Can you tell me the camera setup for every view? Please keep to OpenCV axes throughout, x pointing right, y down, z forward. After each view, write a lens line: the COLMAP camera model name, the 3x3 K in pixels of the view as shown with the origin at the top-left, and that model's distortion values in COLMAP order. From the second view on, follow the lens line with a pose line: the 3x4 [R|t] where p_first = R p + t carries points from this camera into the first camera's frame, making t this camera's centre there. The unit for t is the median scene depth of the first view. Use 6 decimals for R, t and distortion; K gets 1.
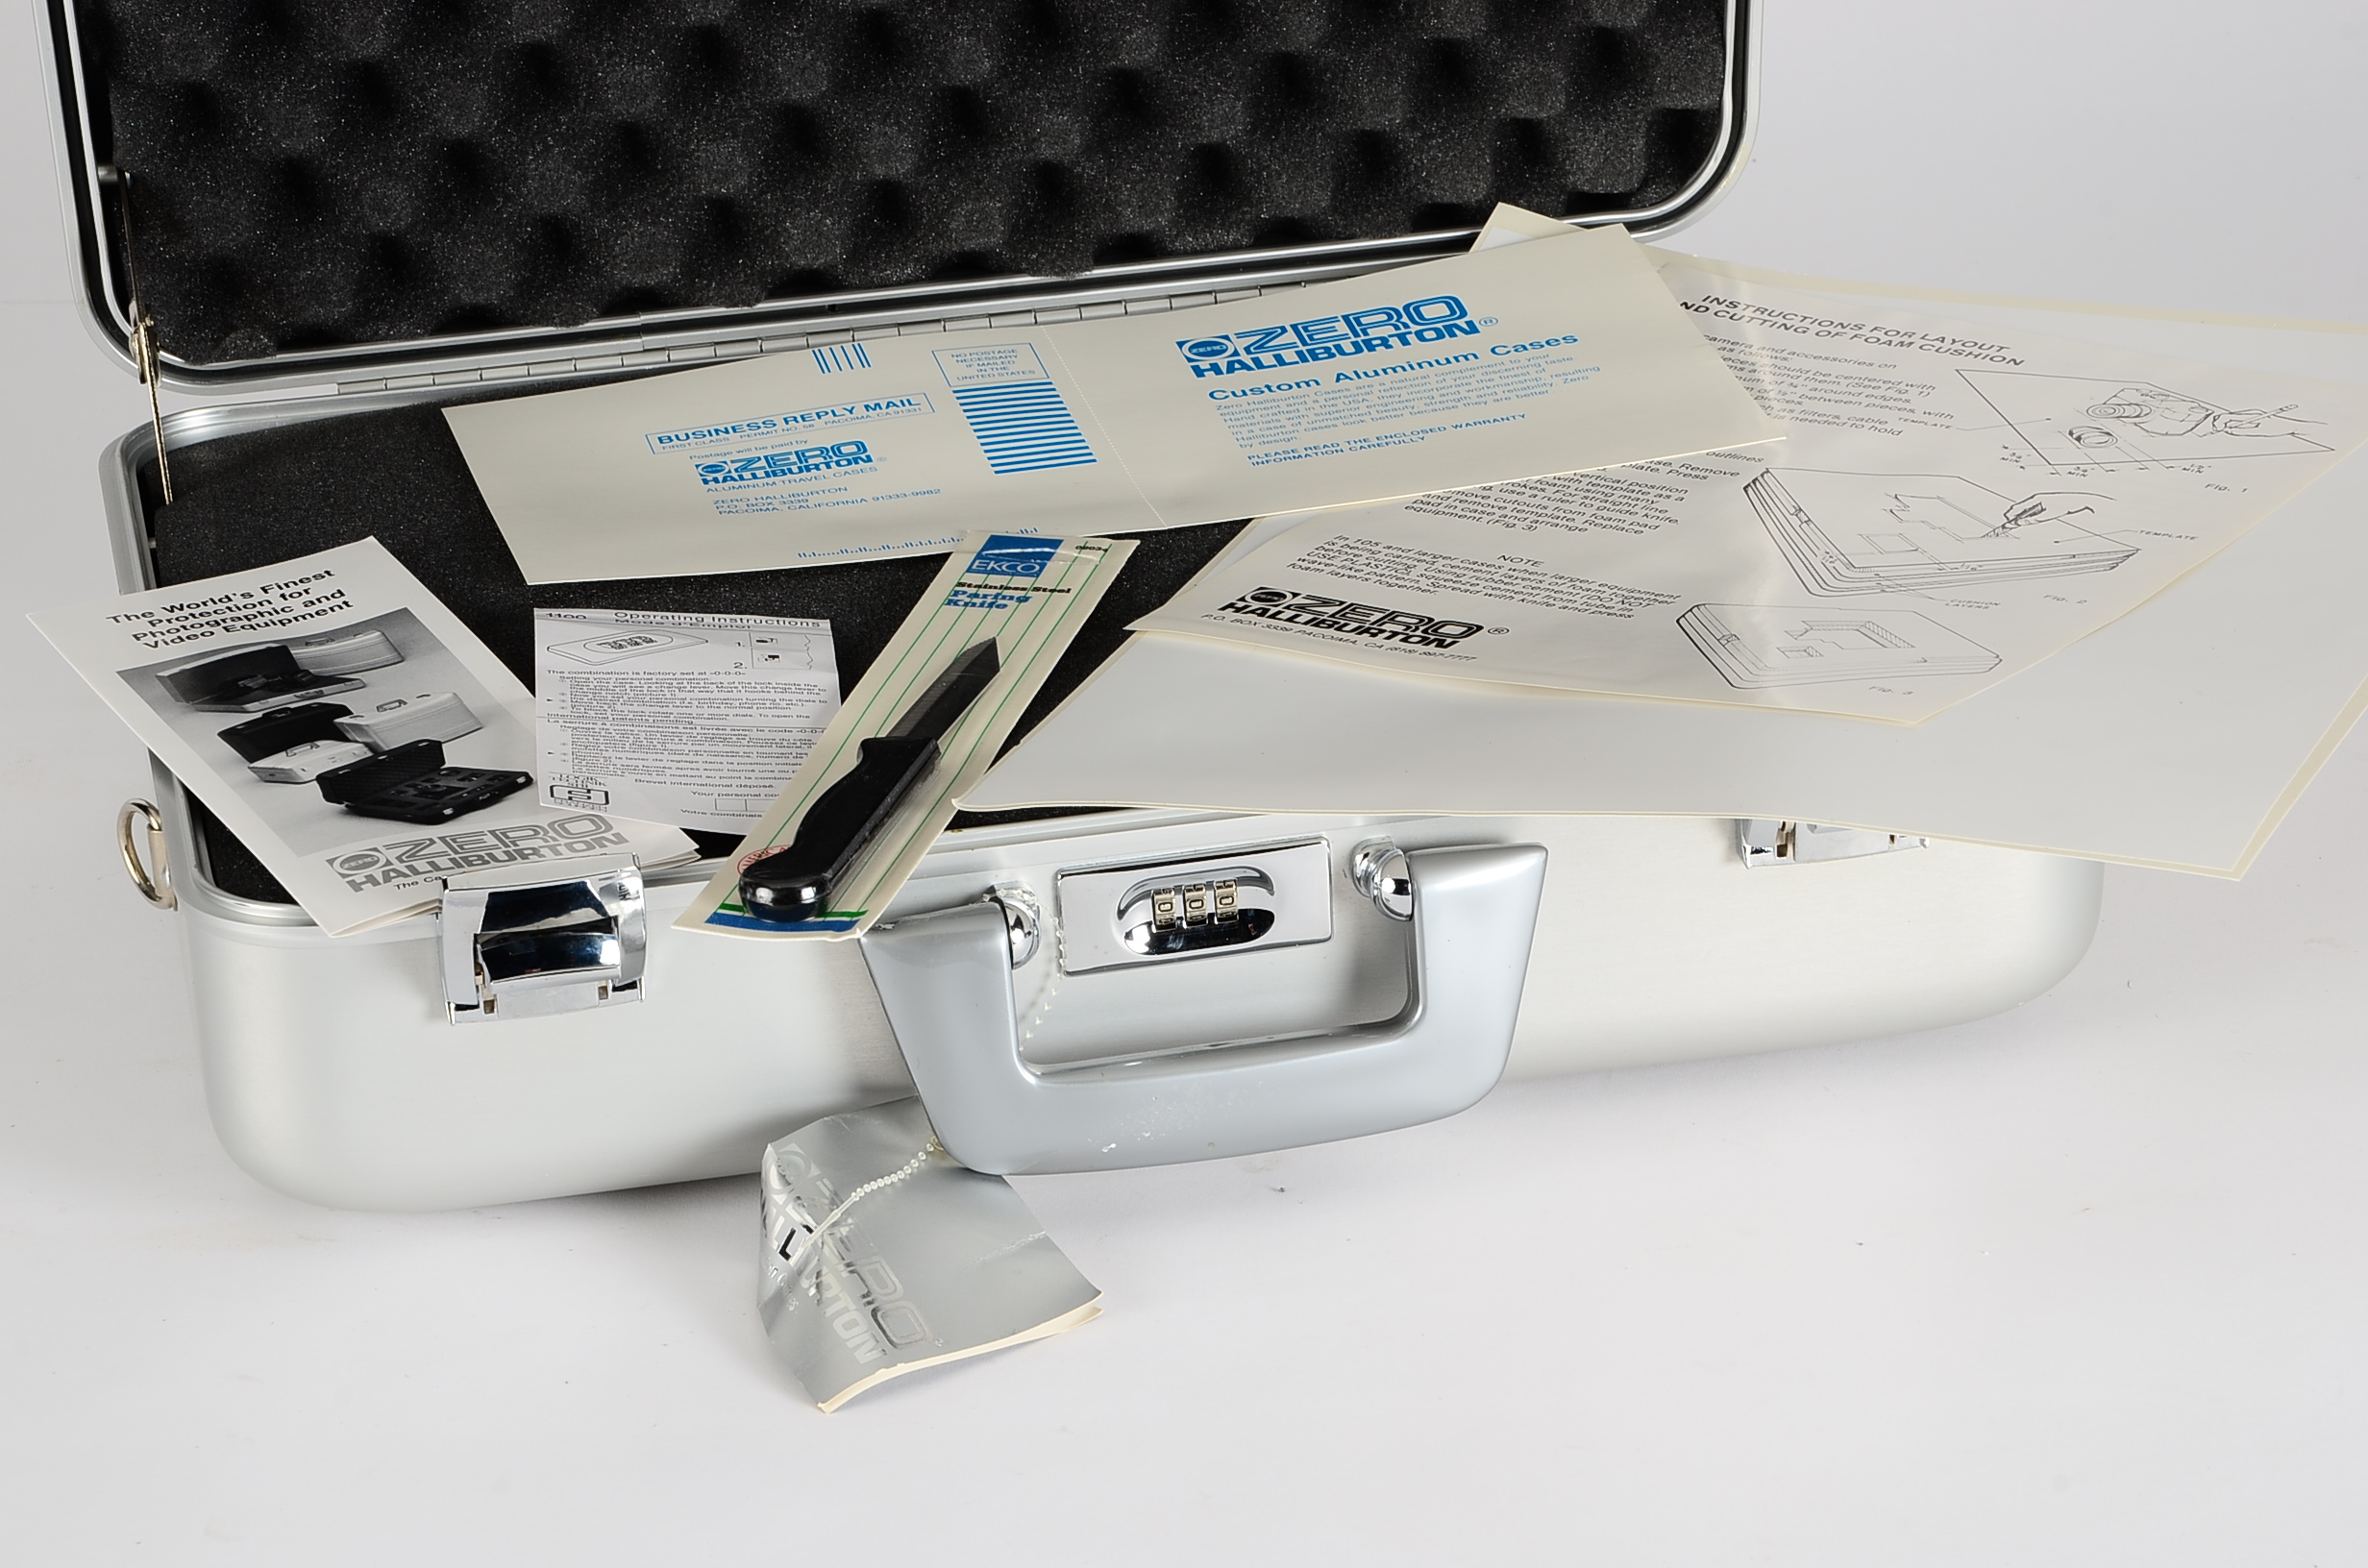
lens RADIAL K [[7080.7, 0, 1184.0], [0, 7080.7, 784.0], [0, 0, 1]] dist [0.840613, -0.322156]
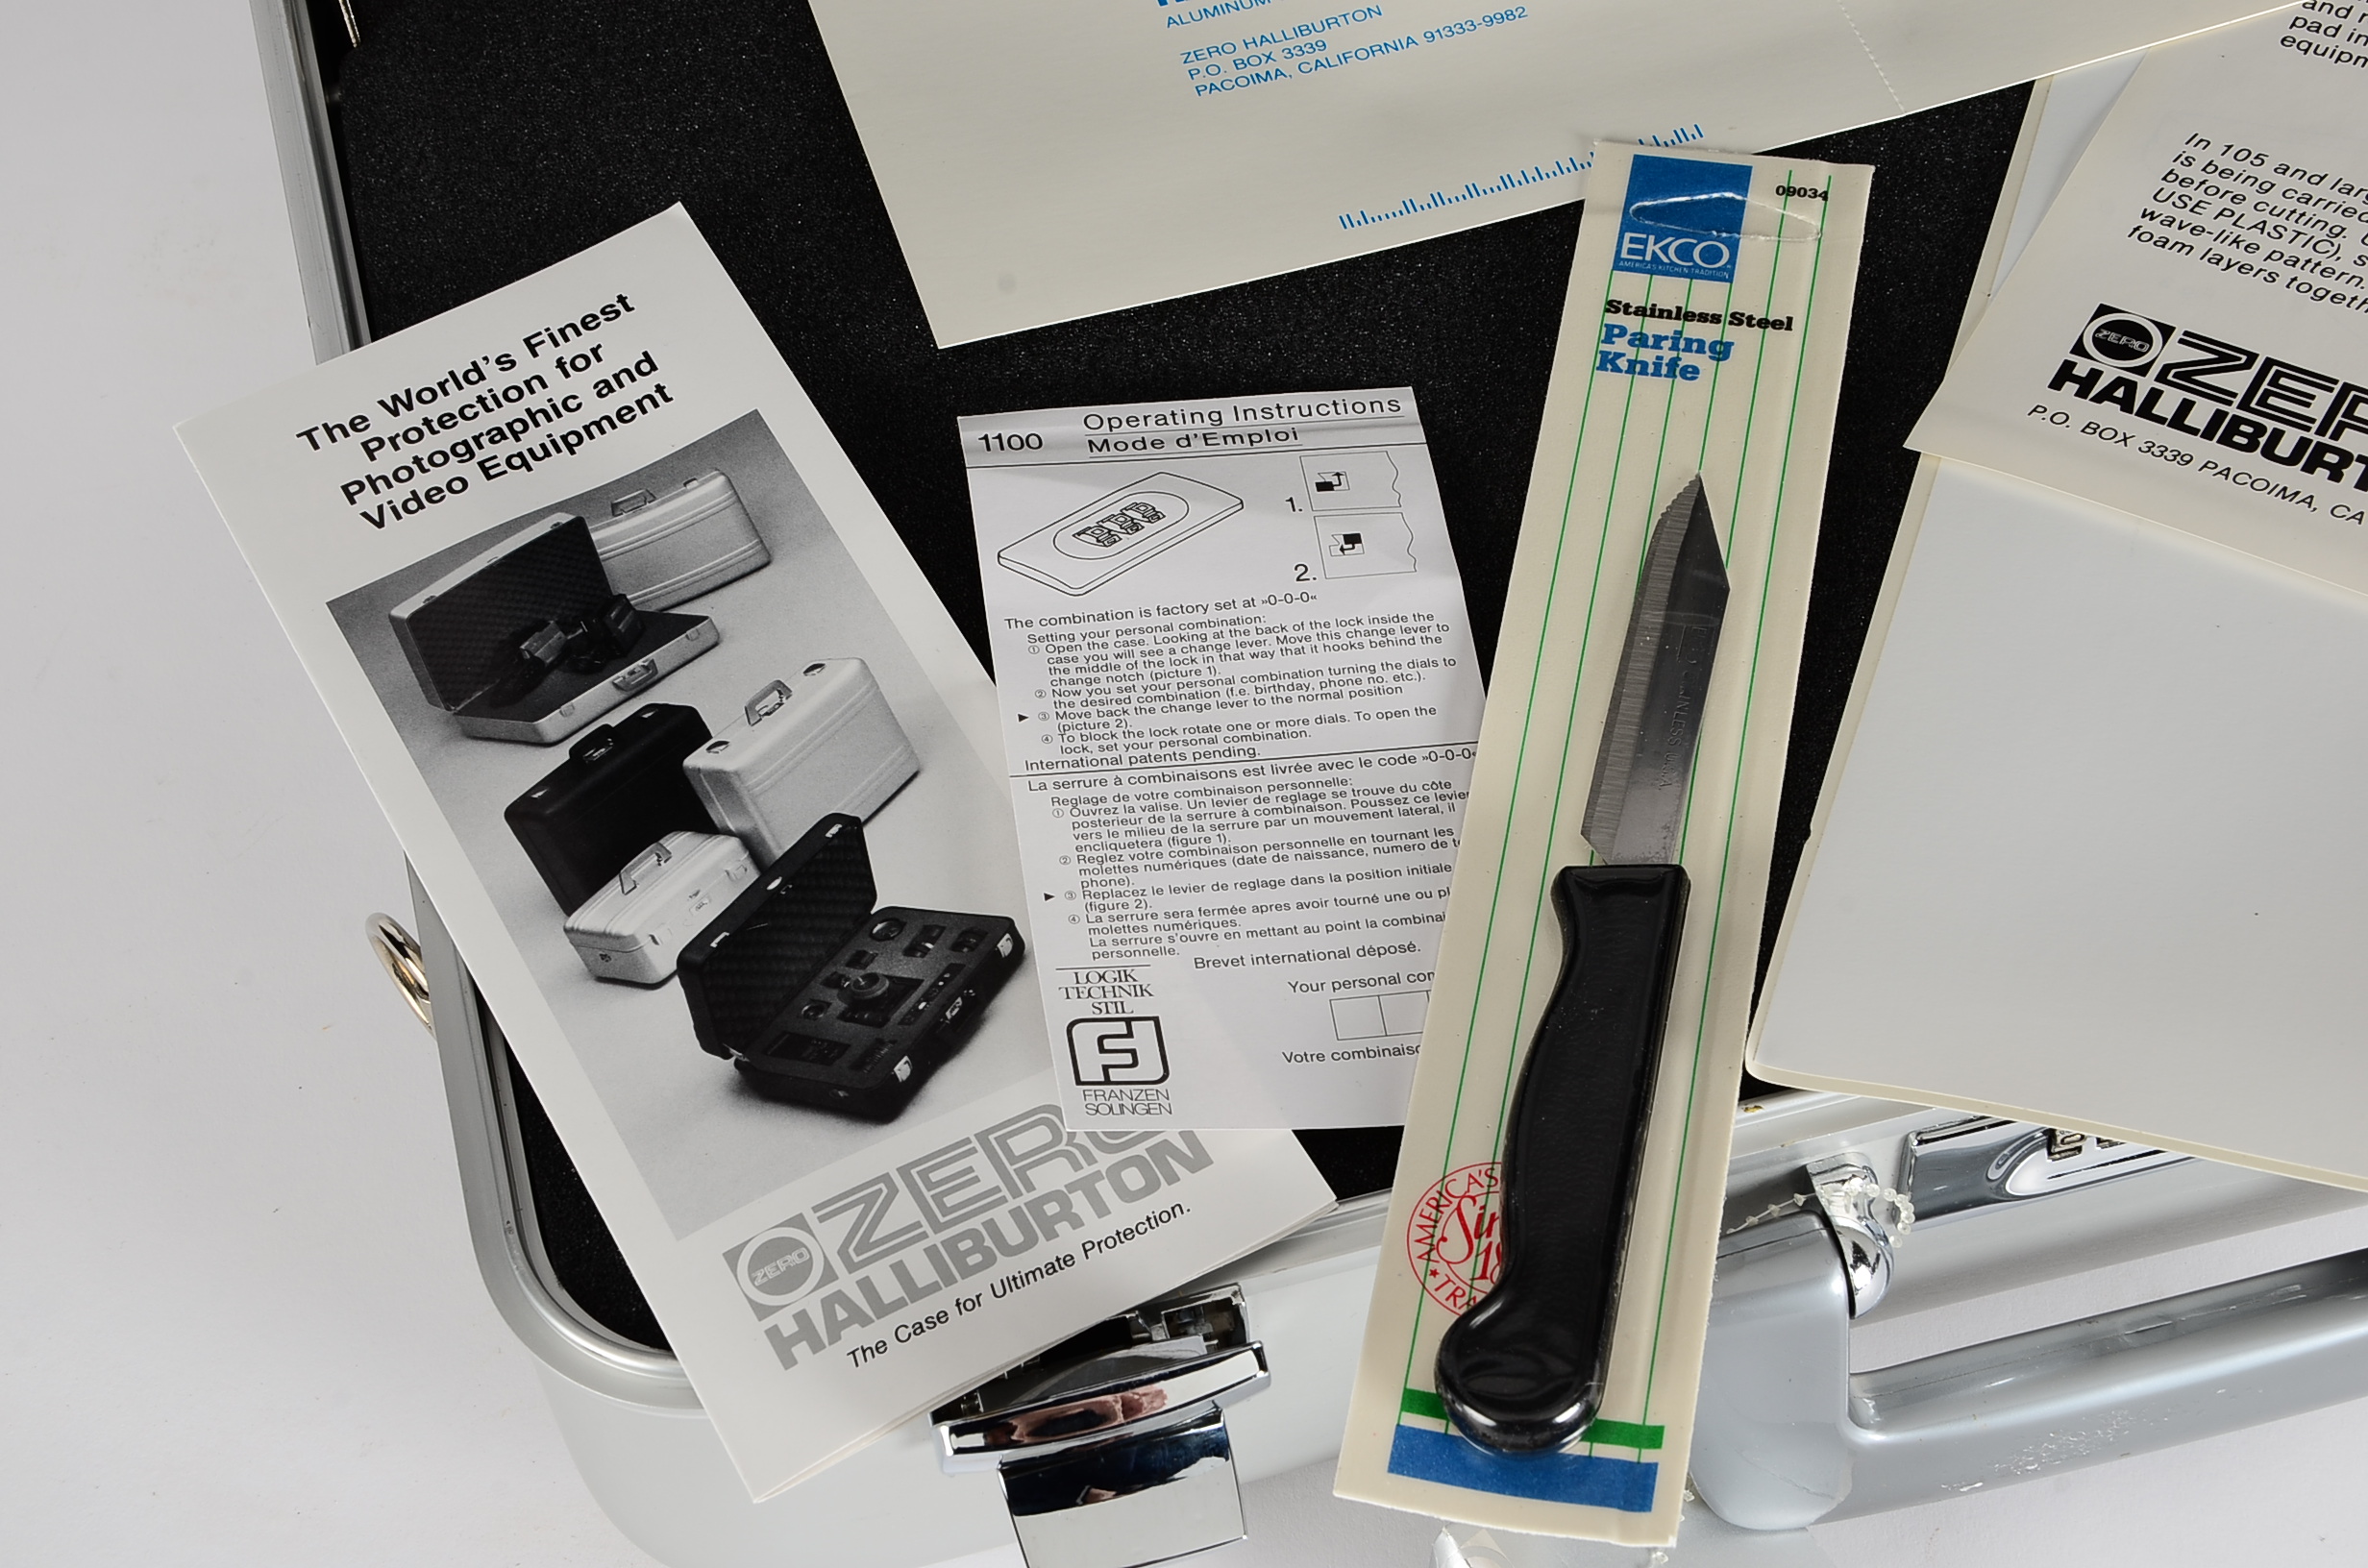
lens RADIAL K [[4104.7, 0, 1184.0], [0, 4104.7, 784.0], [0, 0, 1]] dist [0.183100, 0.365568]
pose [[0.998610, -0.050694, 0.014460, -0.077611], [0.036125, 0.857842, 0.512642, -0.182852], [-0.038393, -0.511407, 0.858481, 0.665585]]
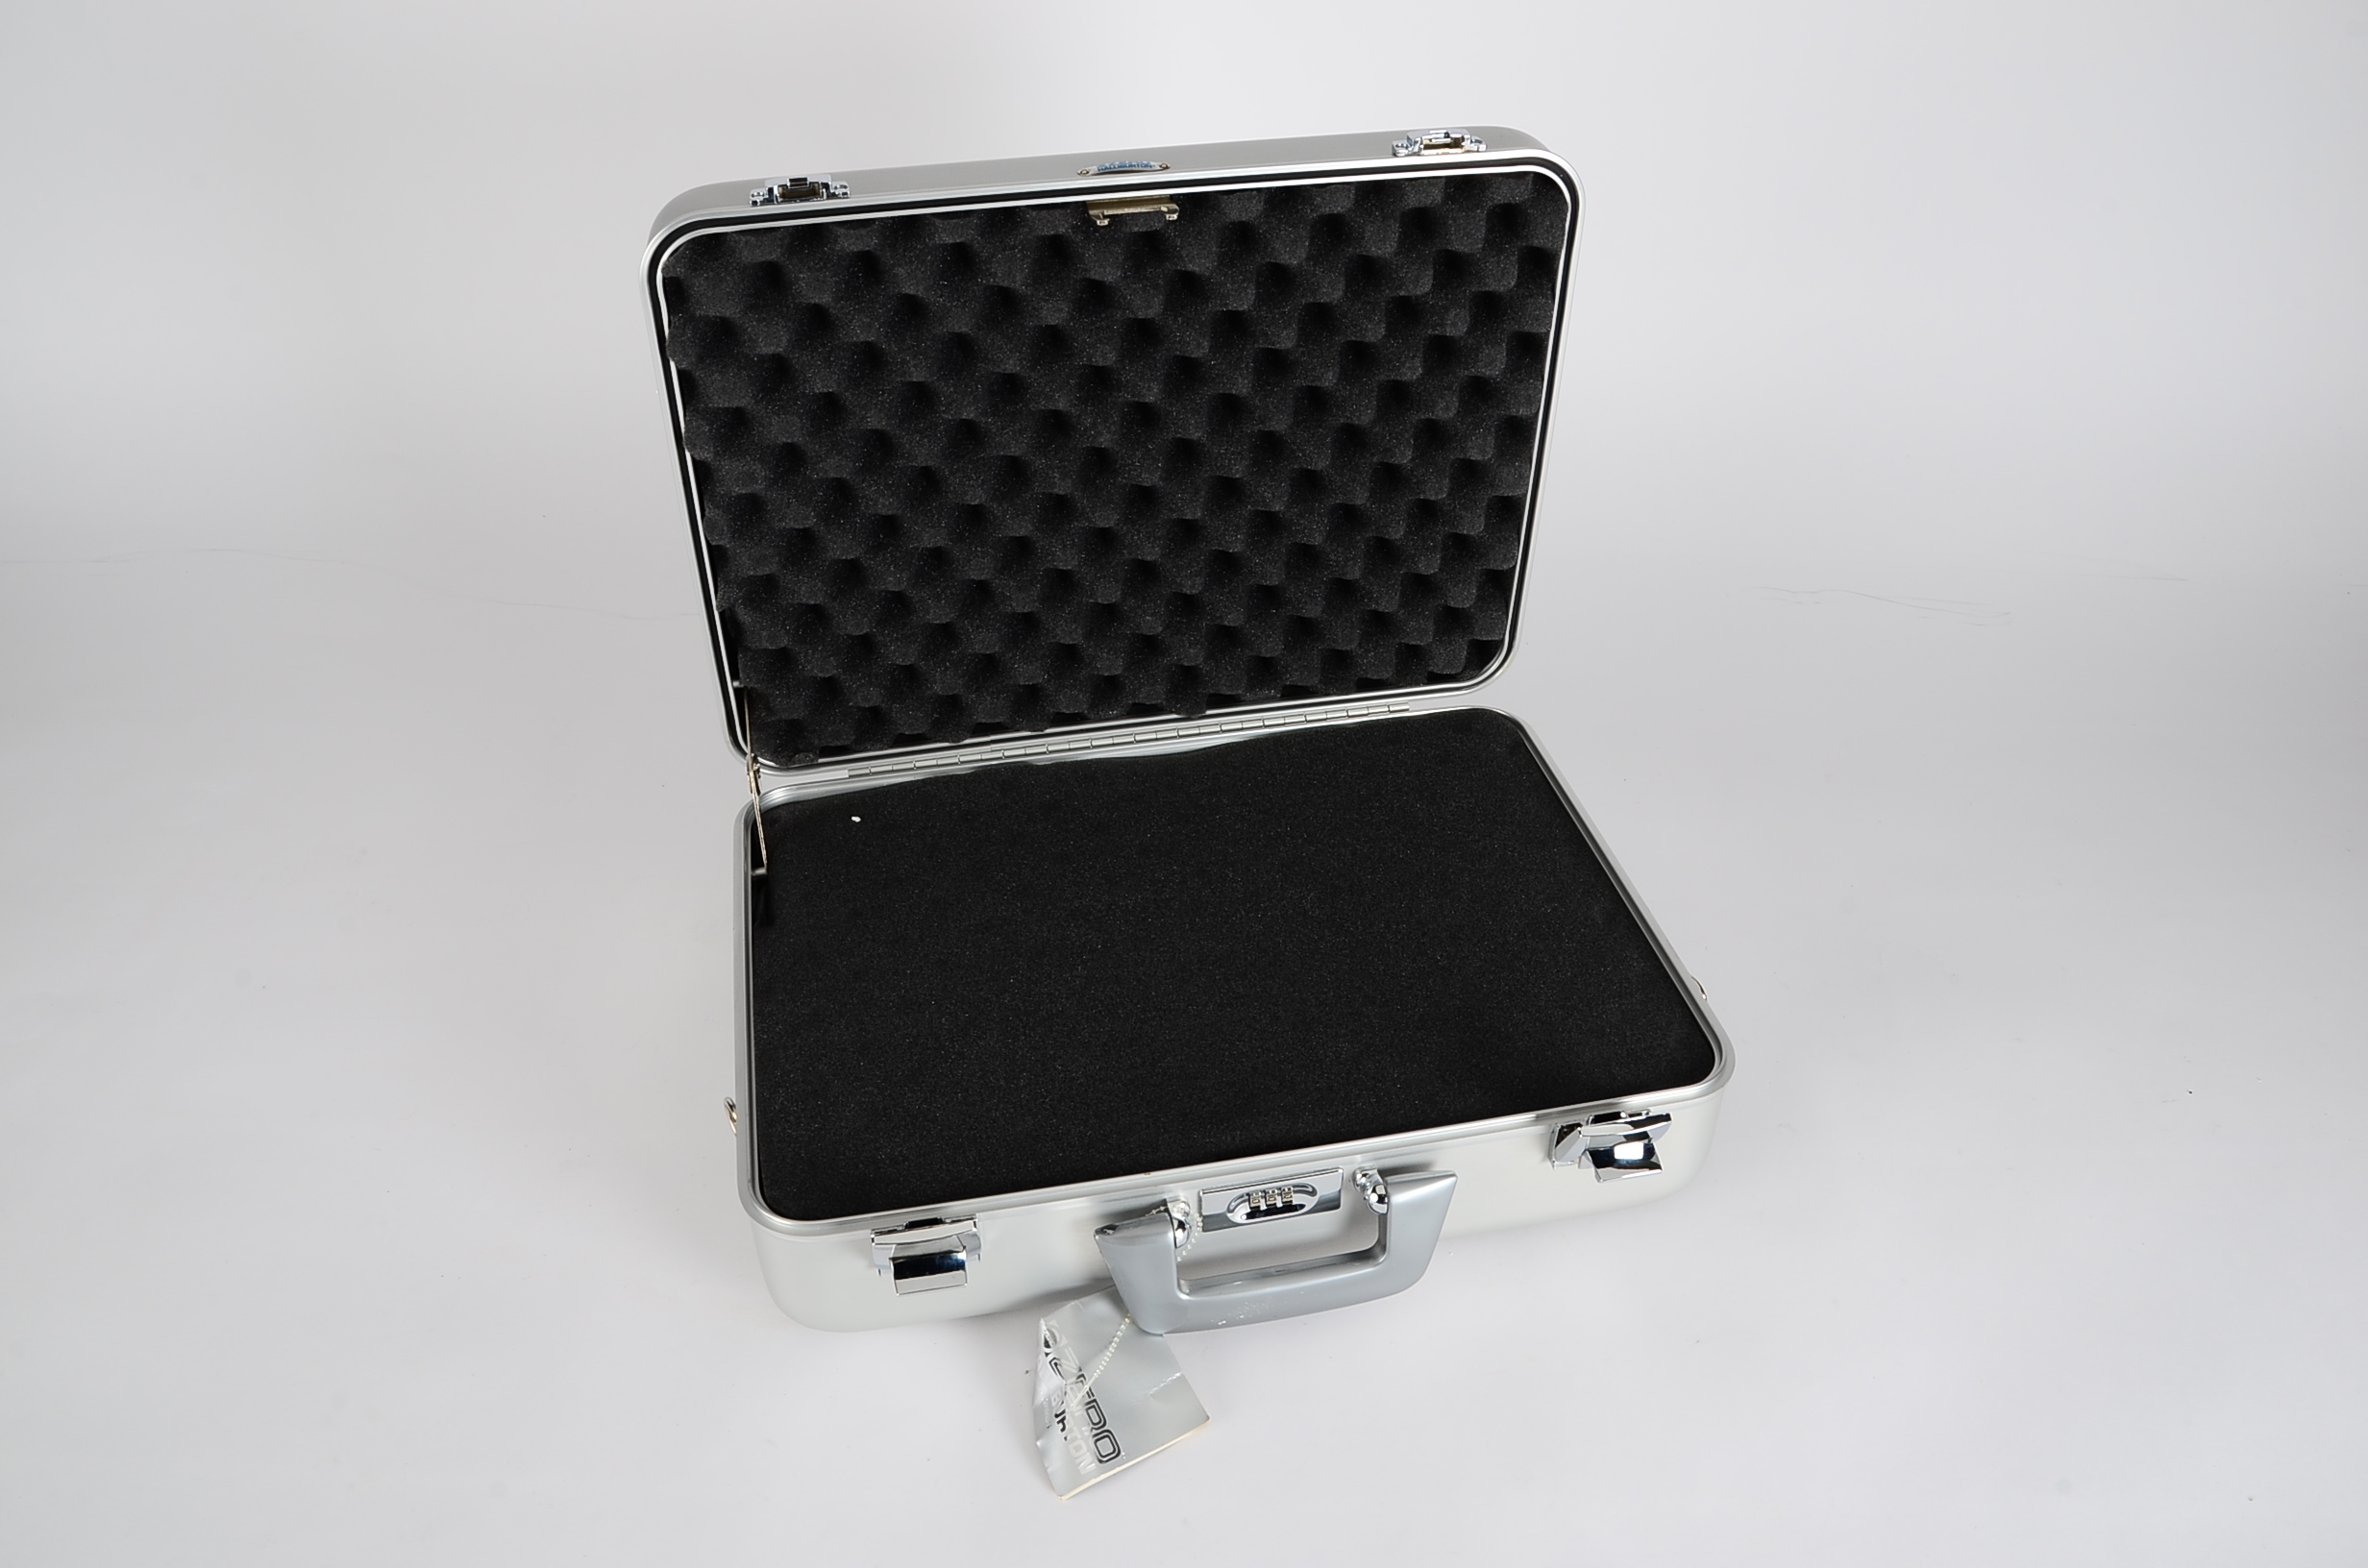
lens RADIAL K [[1897.3, 0, 1184.0], [0, 1897.3, 784.0], [0, 0, 1]] dist [-0.121852, 0.000828]
pose [[0.999425, 0.027485, 0.019832, -0.032694], [-0.030965, 0.978364, 0.204560, -0.182317], [-0.013781, -0.205056, 0.978653, 0.495131]]
